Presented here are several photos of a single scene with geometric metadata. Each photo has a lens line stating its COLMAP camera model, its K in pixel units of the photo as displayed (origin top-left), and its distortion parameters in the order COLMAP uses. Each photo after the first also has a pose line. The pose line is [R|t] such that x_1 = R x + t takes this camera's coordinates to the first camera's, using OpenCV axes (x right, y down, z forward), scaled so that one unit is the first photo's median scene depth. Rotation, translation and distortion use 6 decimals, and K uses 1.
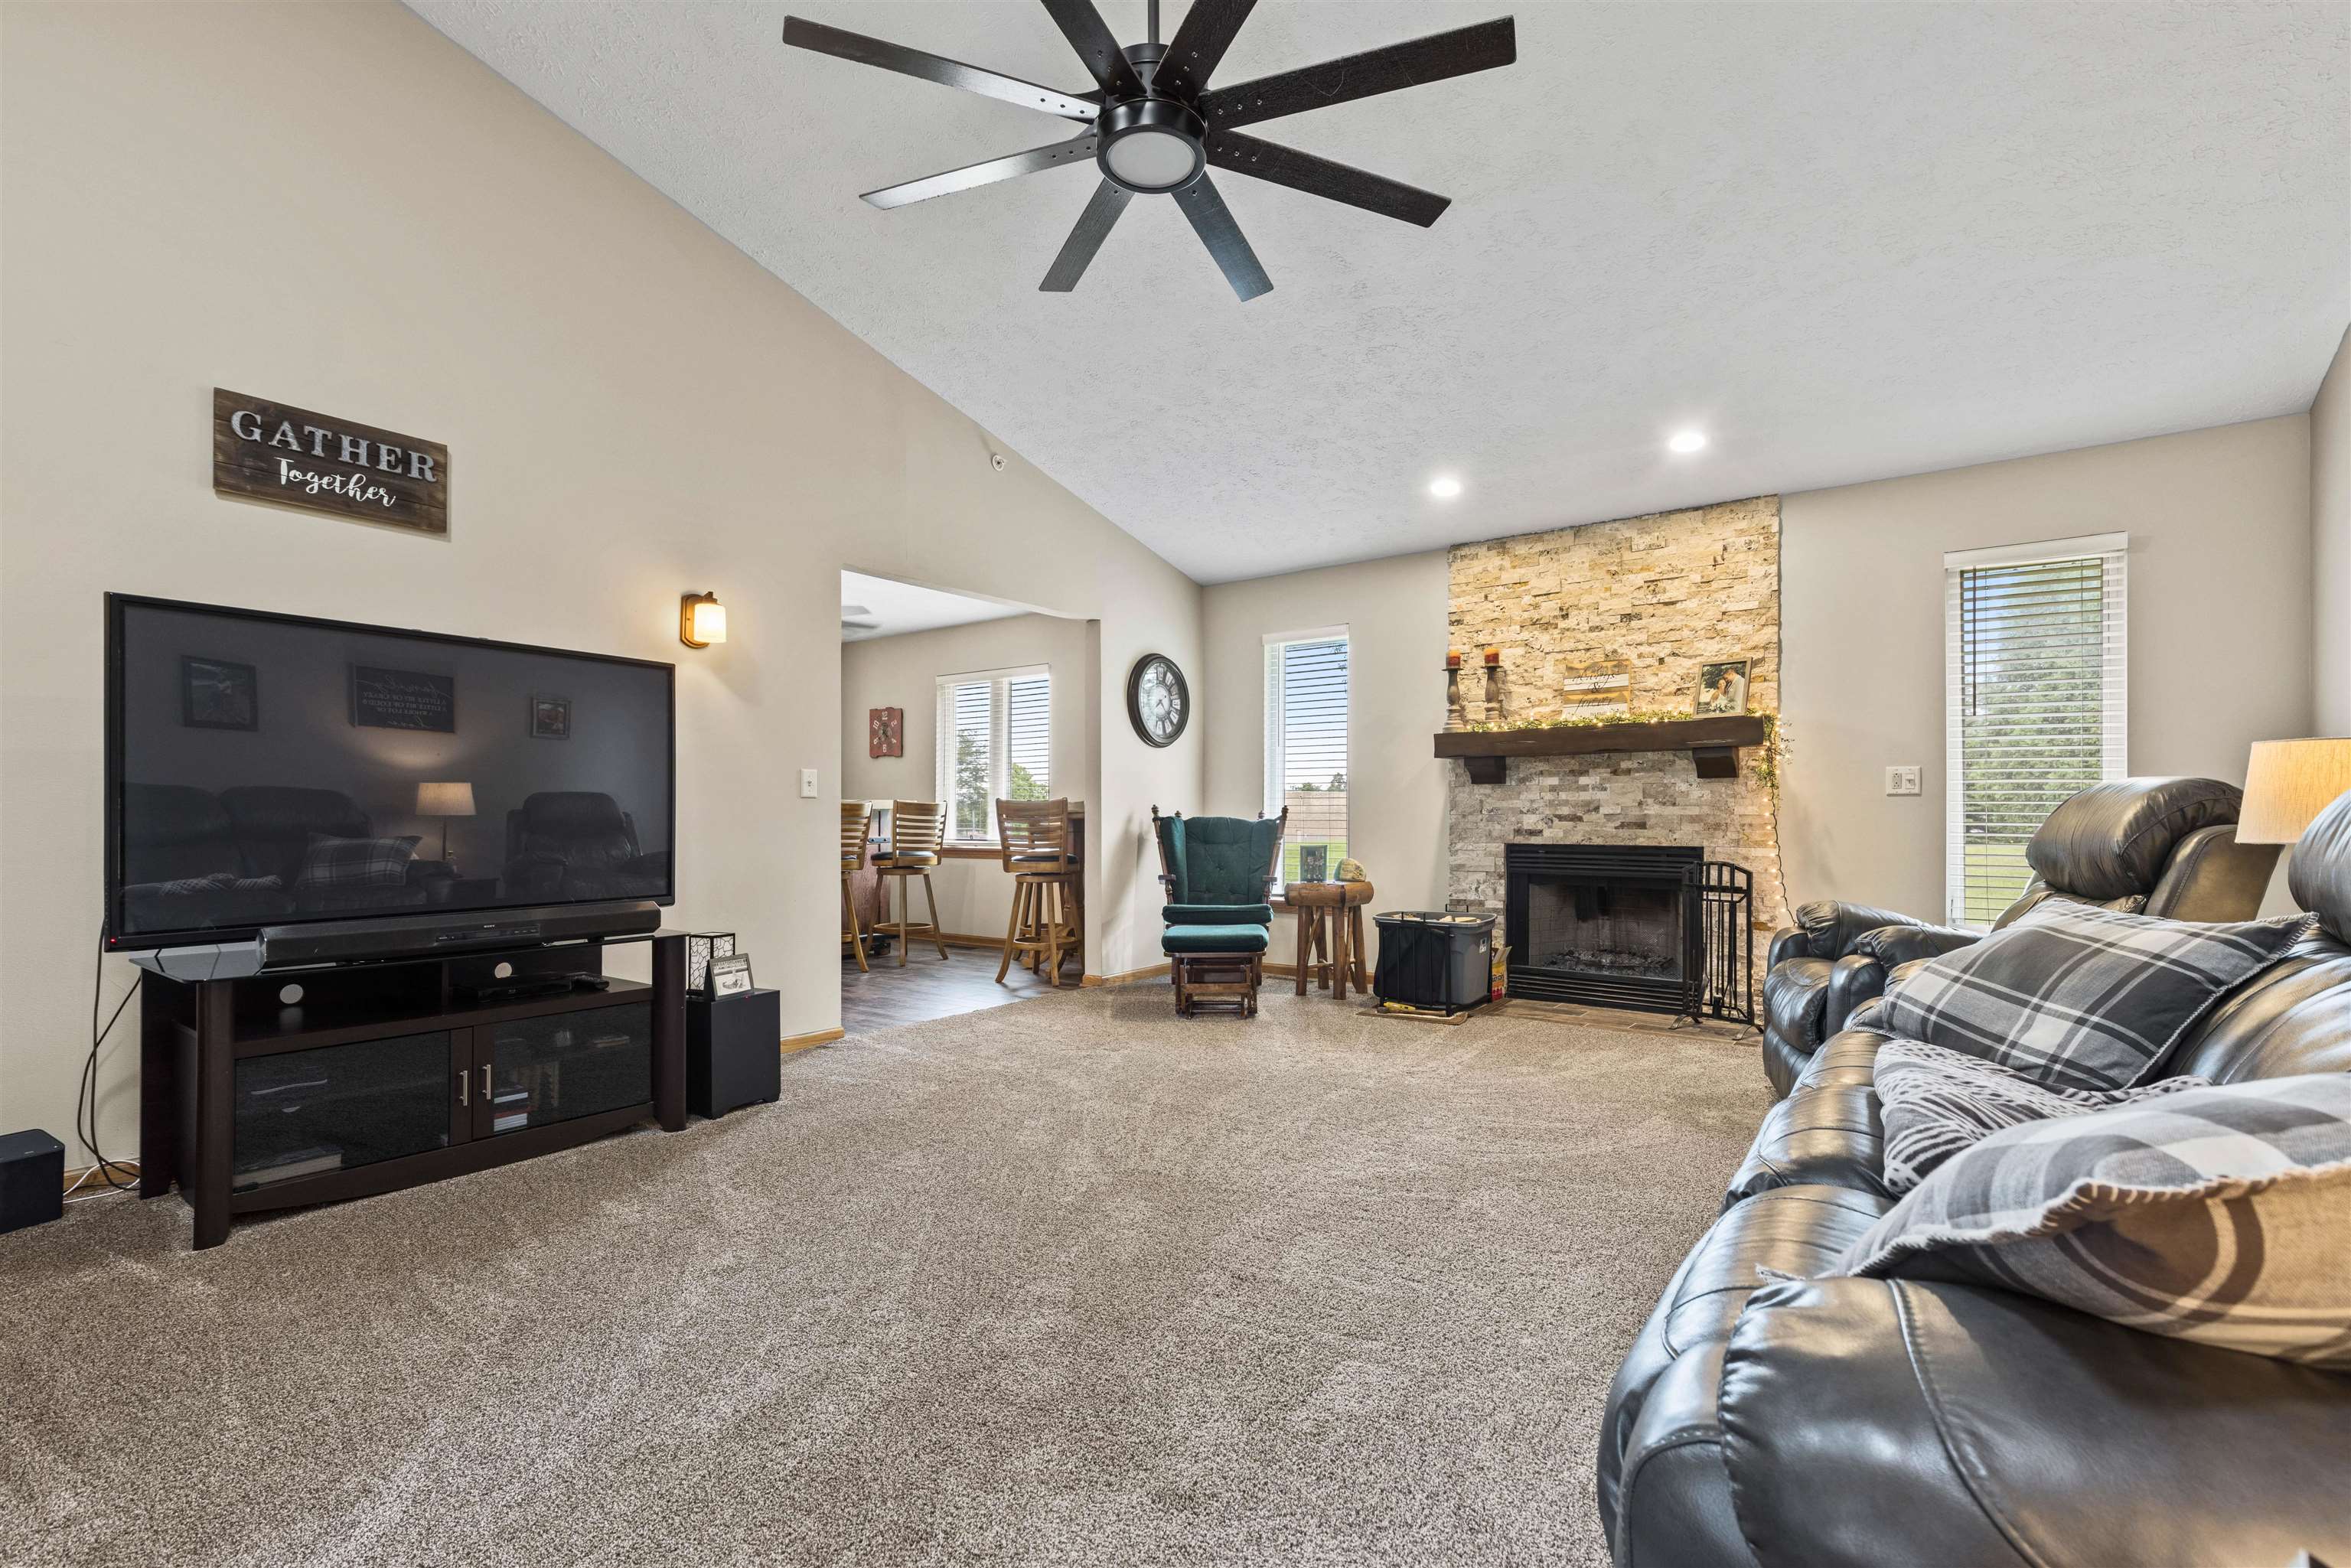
lens RADIAL K [[1065.9, 0, 1187.3], [0, 1065.9, 798.6], [0, 0, 1]] dist [-0.001053, -0.000146]
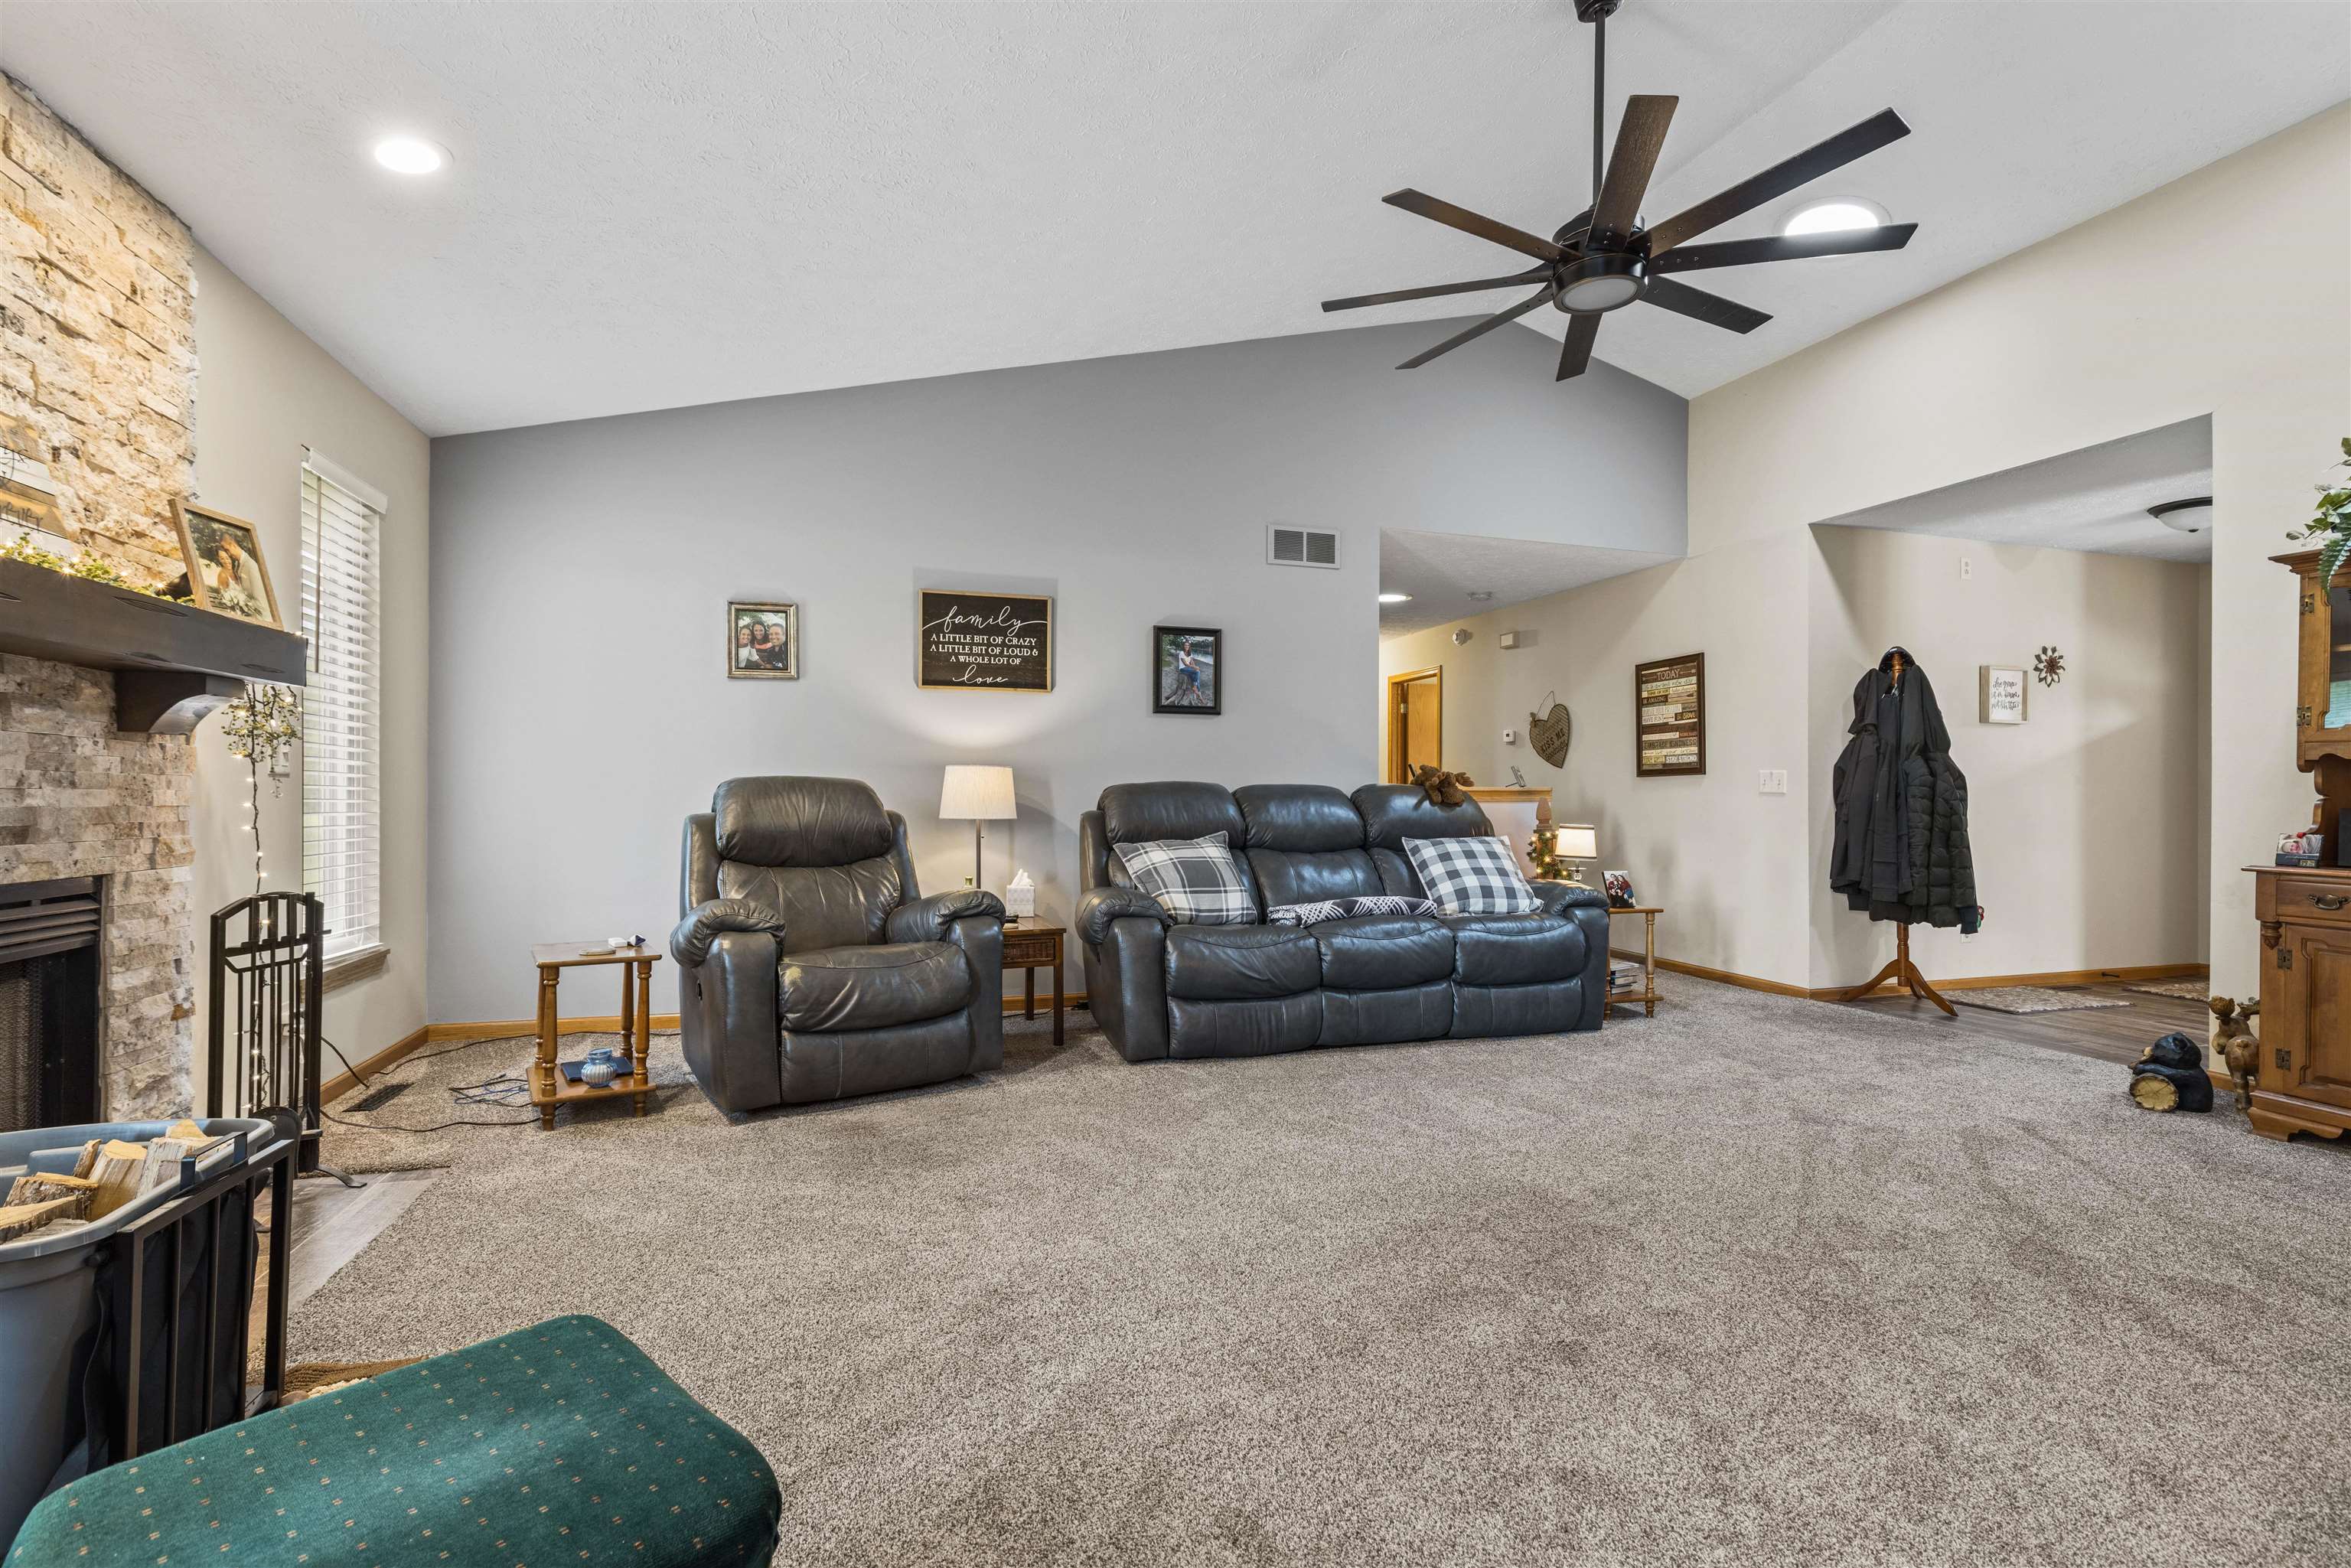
lens RADIAL K [[1065.9, 0, 1187.3], [0, 1065.9, 798.6], [0, 0, 1]] dist [-0.001053, -0.000146]
pose [[-0.802857, -0.003751, 0.596160, -0.187495], [-0.009454, 0.999935, -0.006441, 0.009830], [-0.596097, -0.010808, -0.802840, 1.090762]]
